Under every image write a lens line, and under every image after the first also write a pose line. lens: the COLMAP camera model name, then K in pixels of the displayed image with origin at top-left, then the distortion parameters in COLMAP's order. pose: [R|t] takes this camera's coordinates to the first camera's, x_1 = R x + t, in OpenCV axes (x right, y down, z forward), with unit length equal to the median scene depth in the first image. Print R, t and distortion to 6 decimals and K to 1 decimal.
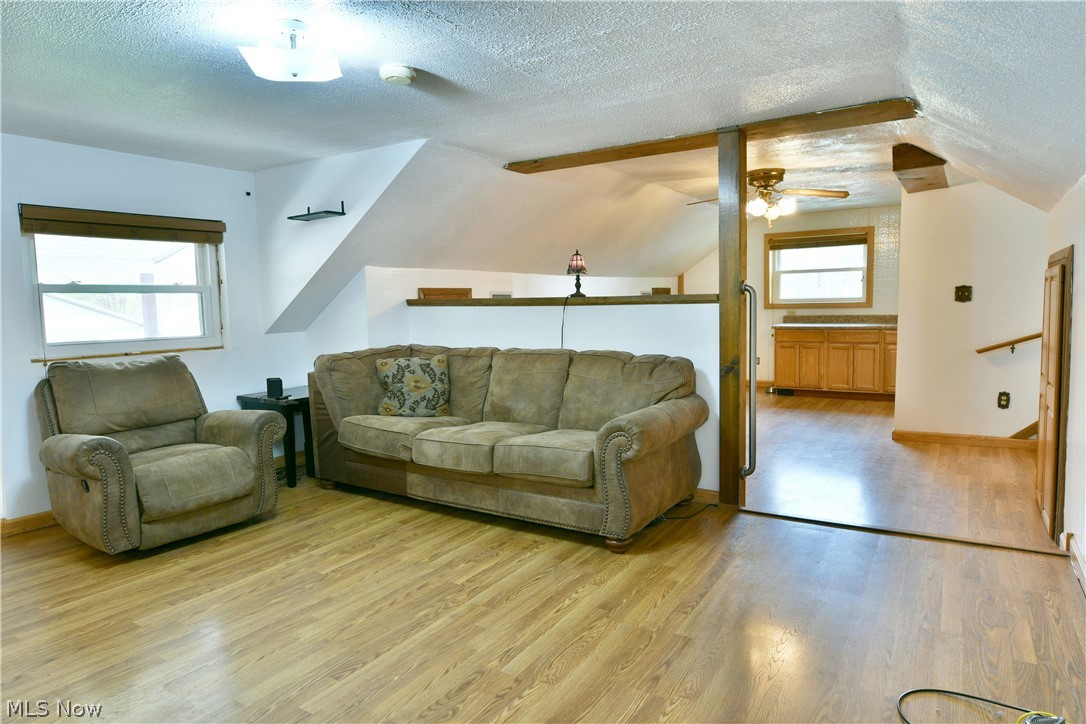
lens RADIAL K [[655.5, 0, 539.5], [0, 655.5, 359.9], [0, 0, 1]] dist [-0.012054, -0.006062]
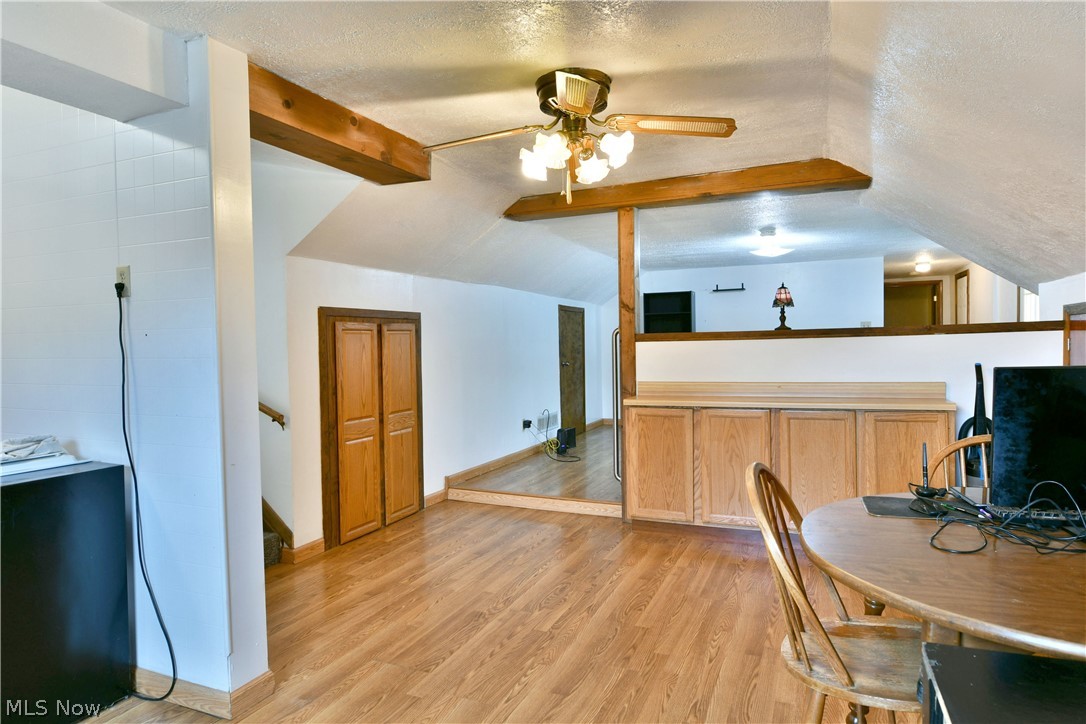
lens RADIAL K [[655.5, 0, 539.5], [0, 655.5, 359.9], [0, 0, 1]] dist [-0.012054, -0.006062]
pose [[-0.987257, 0.044486, -0.152787, 0.276361], [0.026539, 0.992711, 0.117560, -0.084322], [0.156903, 0.112007, -0.981242, 0.915616]]
